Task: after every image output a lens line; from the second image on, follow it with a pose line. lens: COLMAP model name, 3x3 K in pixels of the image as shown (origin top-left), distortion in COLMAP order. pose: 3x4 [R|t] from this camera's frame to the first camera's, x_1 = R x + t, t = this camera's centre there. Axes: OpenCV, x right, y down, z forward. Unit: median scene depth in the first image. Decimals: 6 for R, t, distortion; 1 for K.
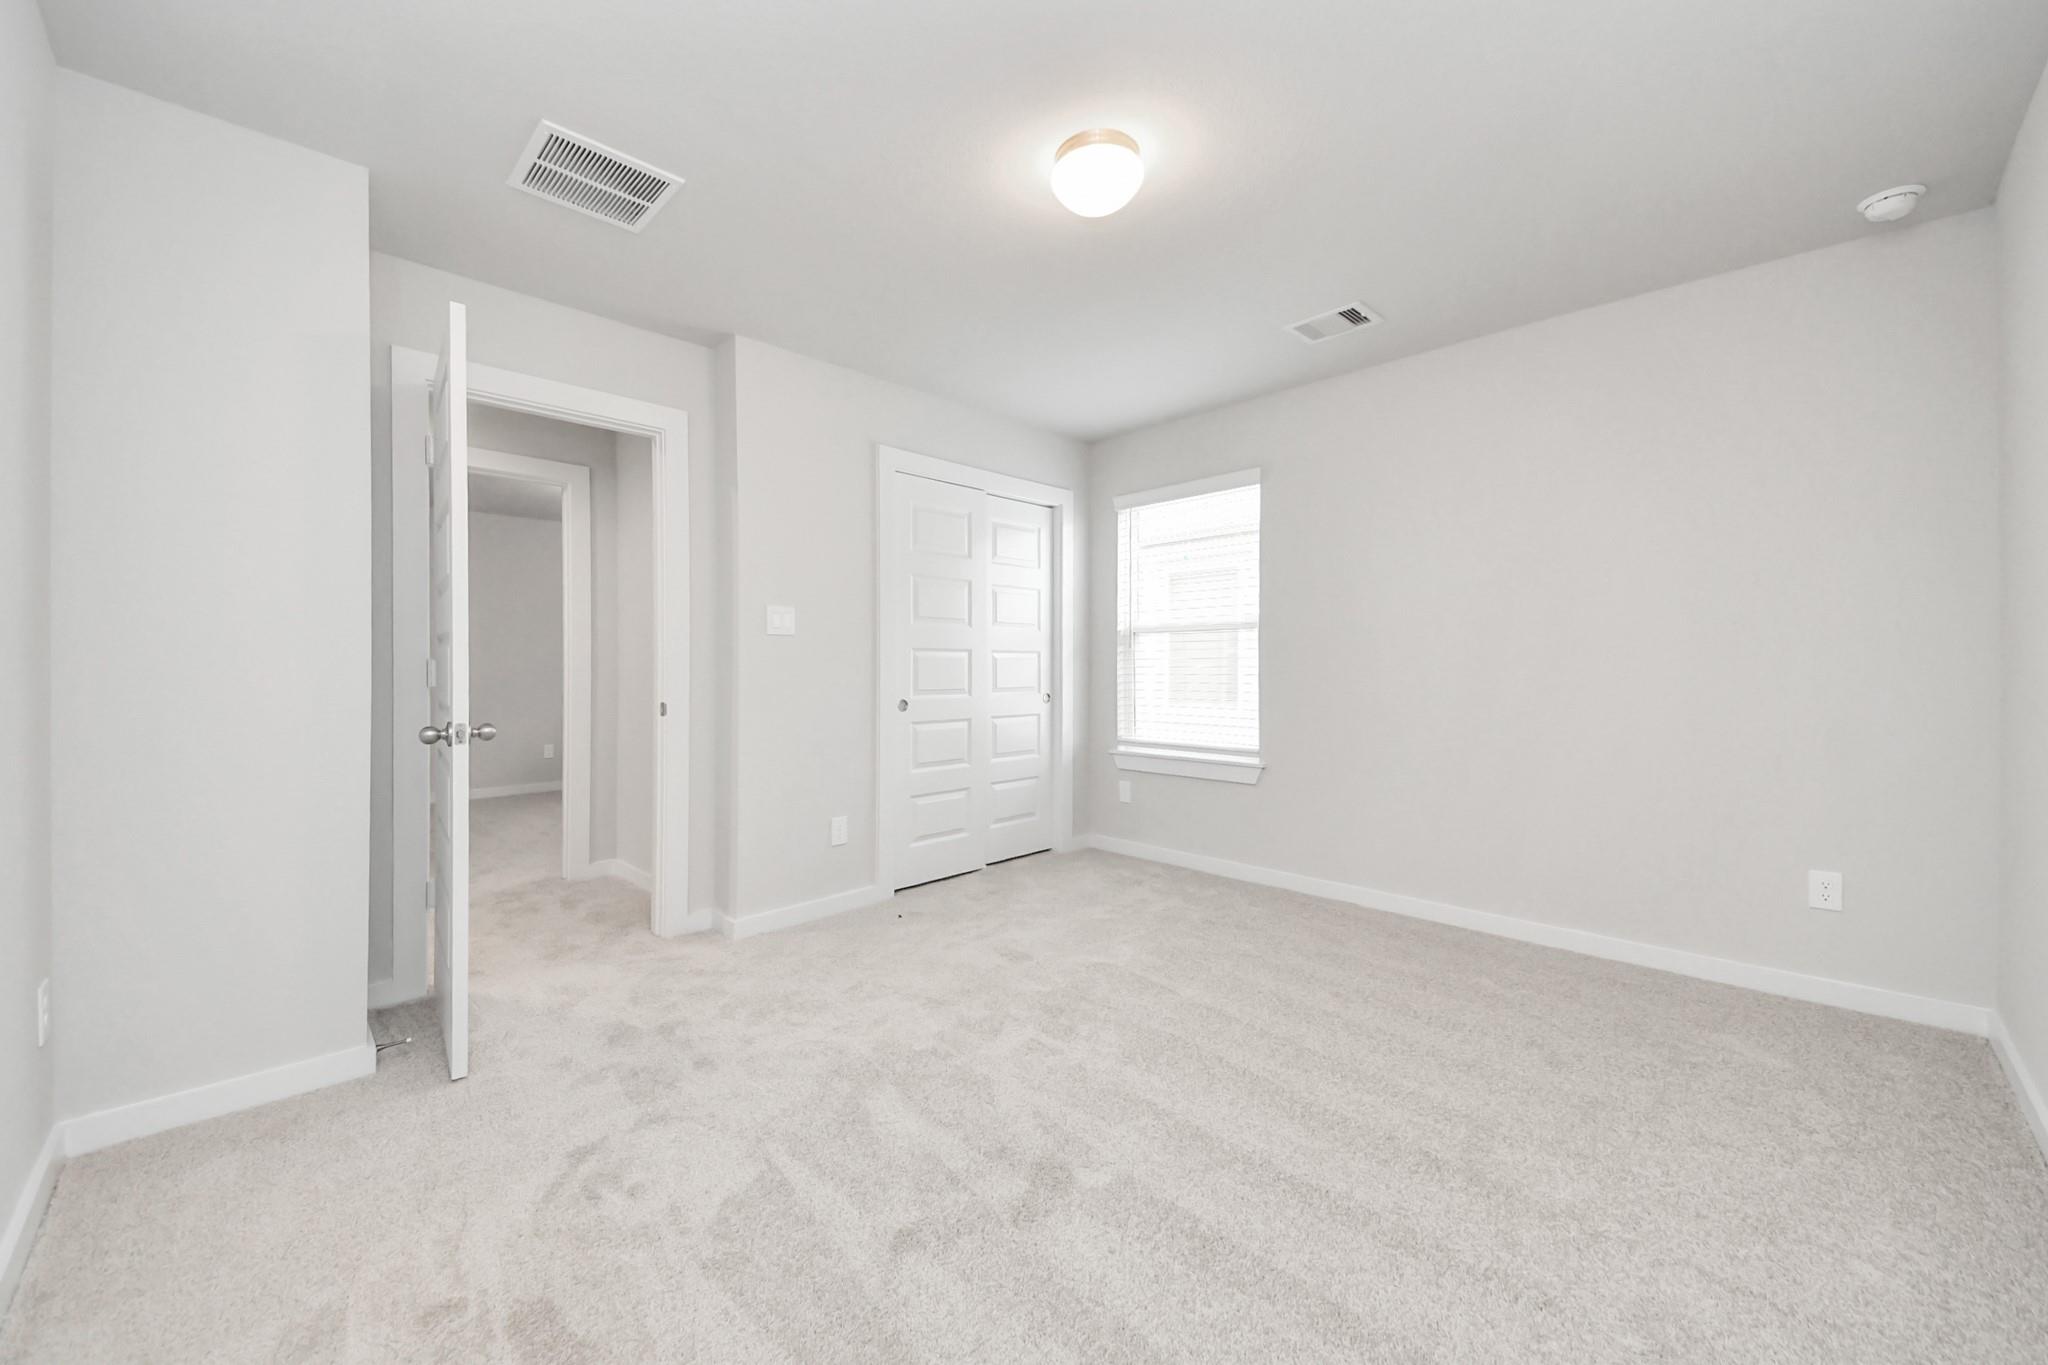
lens RADIAL K [[731.6, 0, 1014.5], [0, 731.6, 679.7], [0, 0, 1]] dist [0.043085, -0.024768]
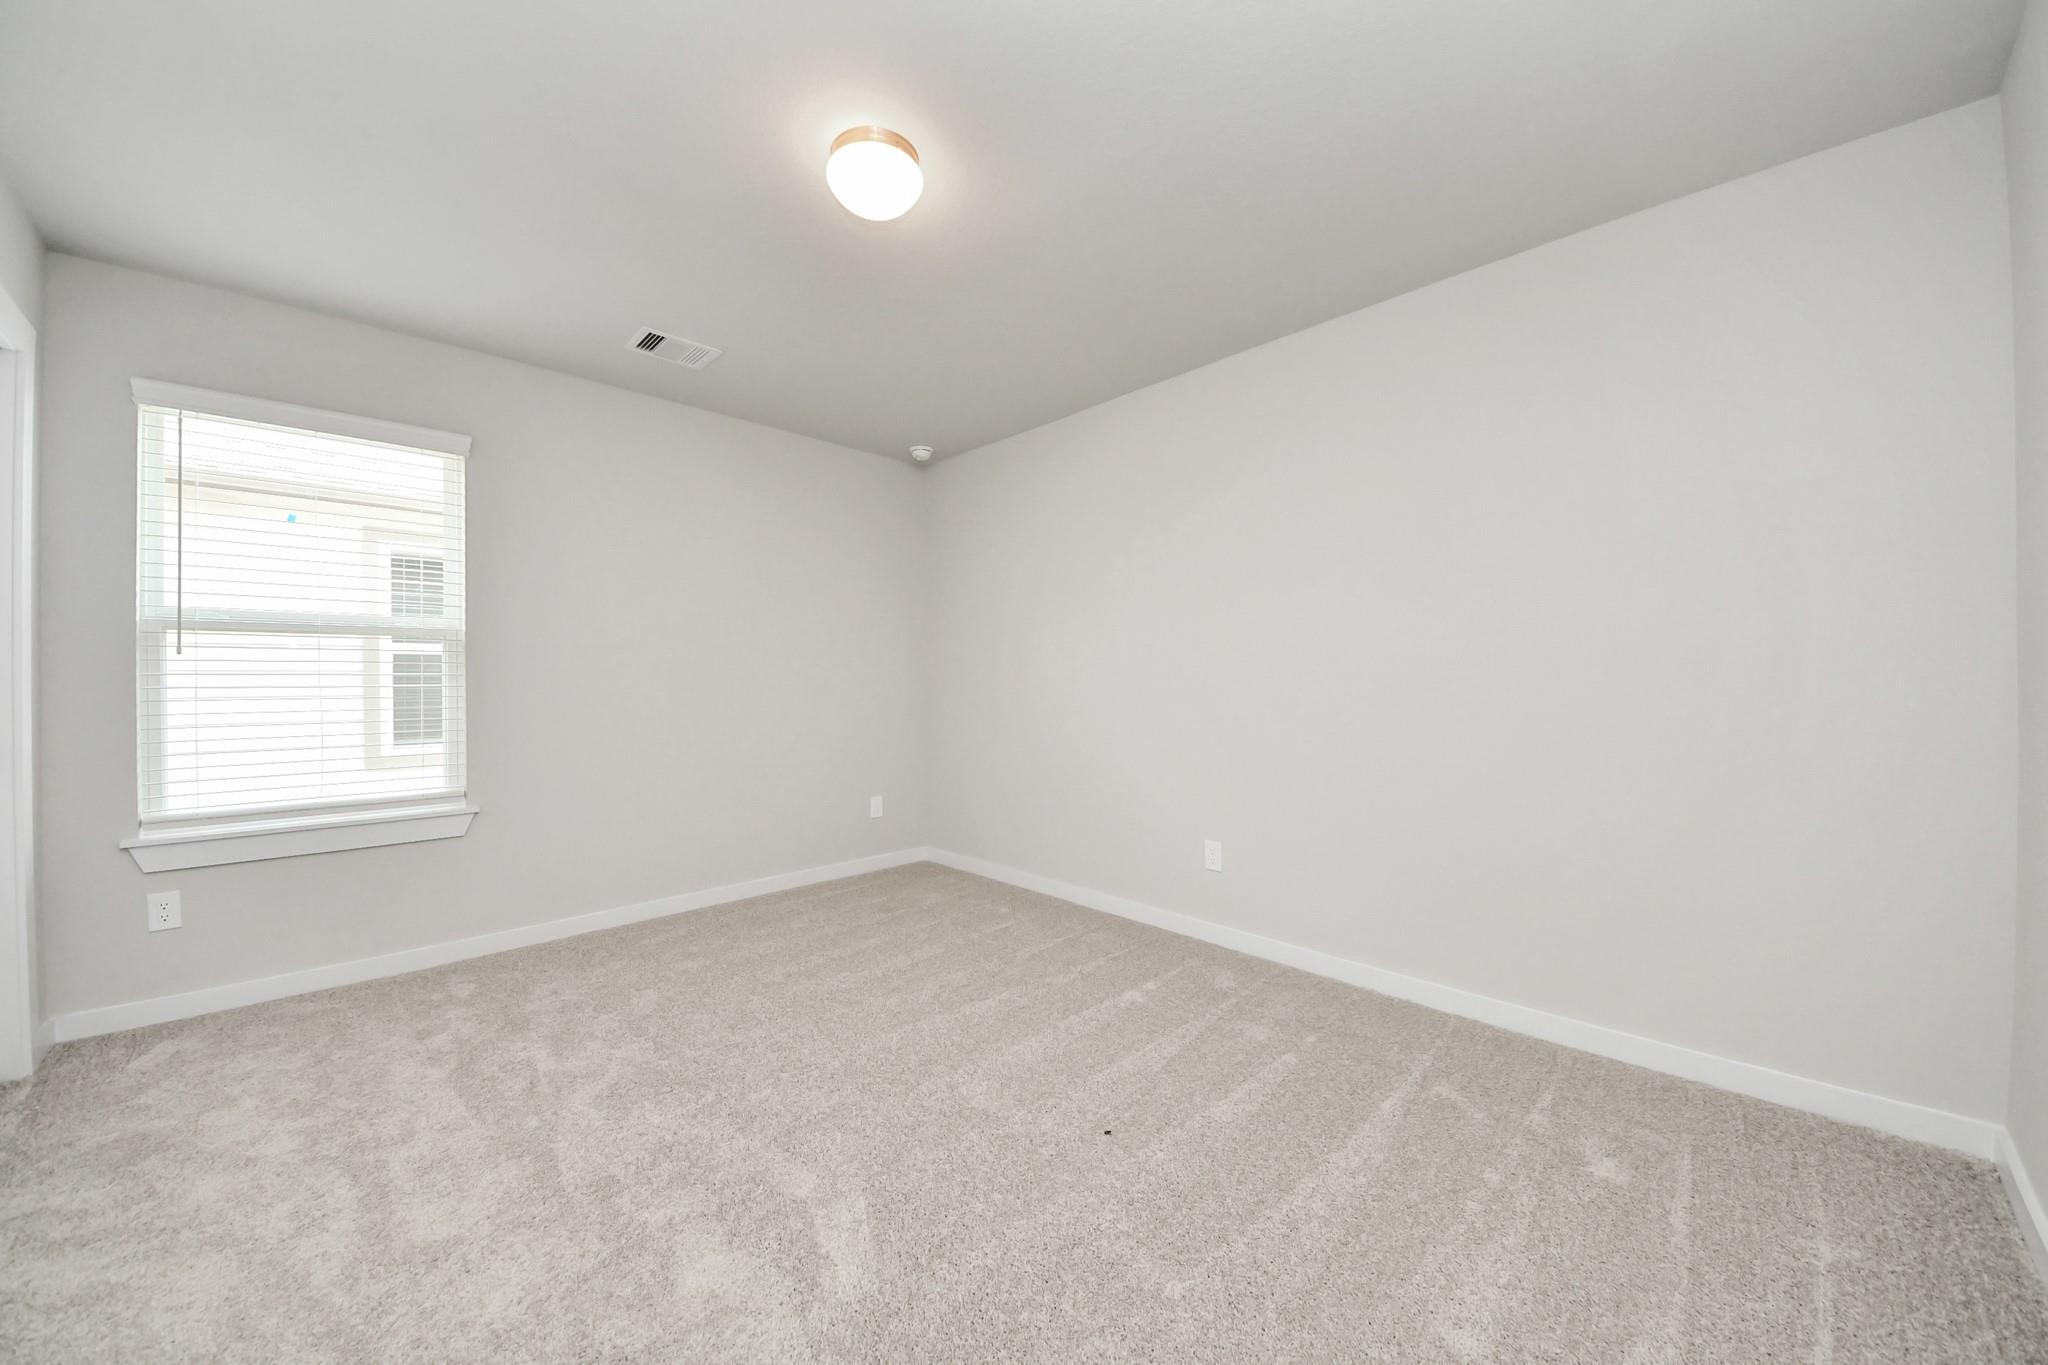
lens RADIAL K [[731.6, 0, 1014.5], [0, 731.6, 679.7], [0, 0, 1]] dist [0.043085, -0.024768]
pose [[0.032805, -0.002084, 0.999460, -0.390611], [0.015272, 0.999882, 0.001584, -0.014249], [-0.999345, 0.015212, 0.032833, 0.332313]]
